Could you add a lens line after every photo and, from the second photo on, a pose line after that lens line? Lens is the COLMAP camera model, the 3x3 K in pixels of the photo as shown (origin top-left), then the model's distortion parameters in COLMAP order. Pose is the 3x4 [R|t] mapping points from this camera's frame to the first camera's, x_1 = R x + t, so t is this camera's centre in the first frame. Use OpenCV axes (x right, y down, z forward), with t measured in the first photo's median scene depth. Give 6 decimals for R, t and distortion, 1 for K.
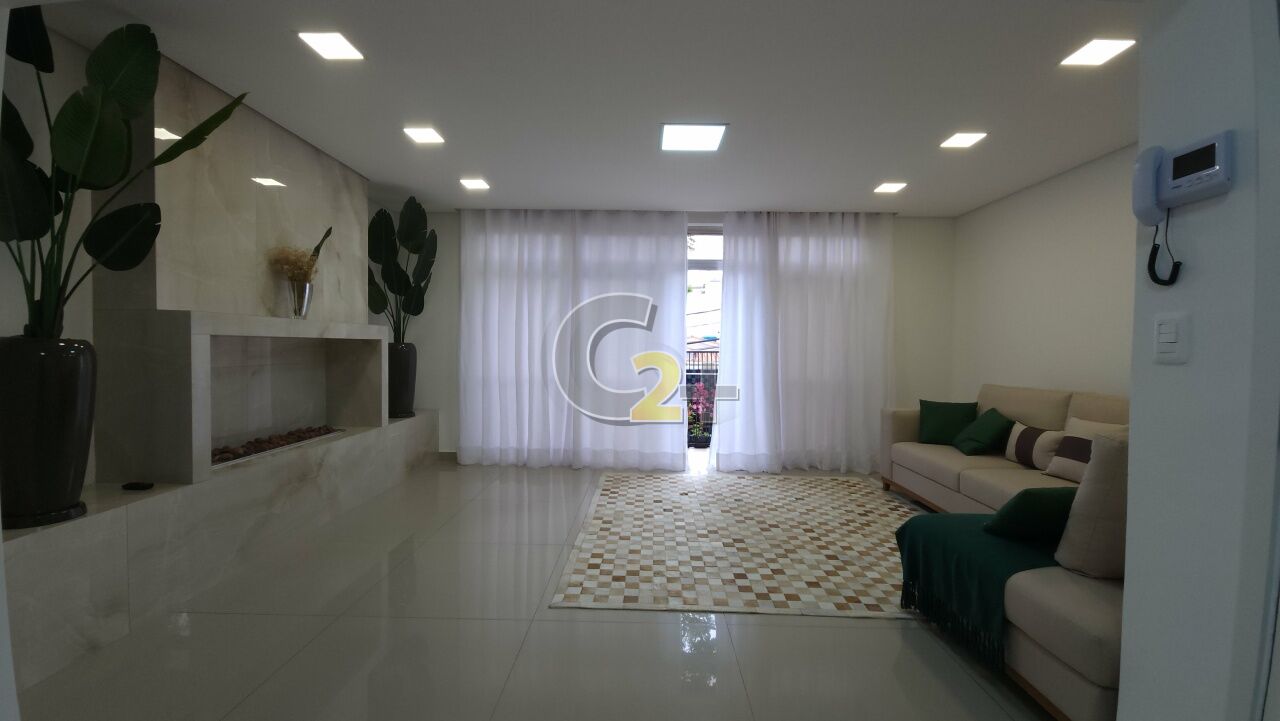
lens RADIAL K [[514.0, 0, 642.1], [0, 514.0, 361.1], [0, 0, 1]] dist [0.012198, -0.010689]
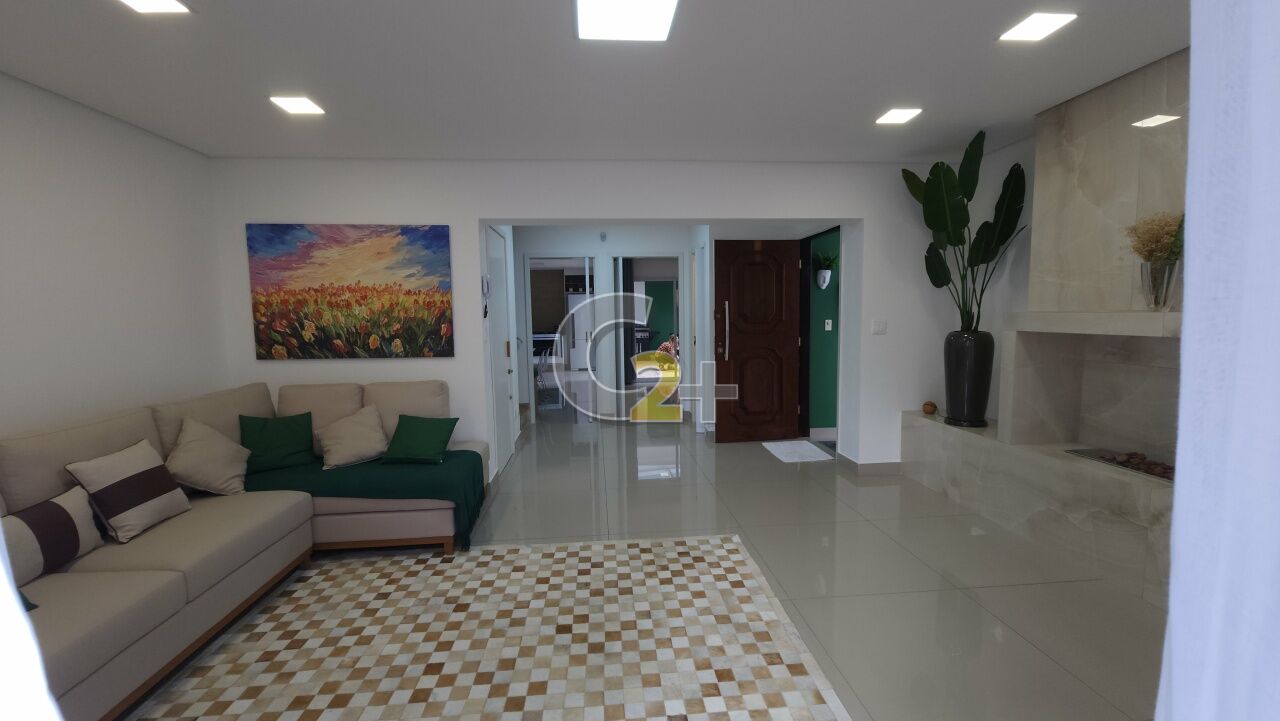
lens RADIAL K [[514.0, 0, 642.1], [0, 514.0, 361.1], [0, 0, 1]] dist [0.012198, -0.010689]
pose [[-0.994816, 0.014562, -0.100646, 0.149972], [0.002551, 0.992957, 0.118447, -0.102528], [0.101662, 0.117576, -0.987847, 1.706175]]
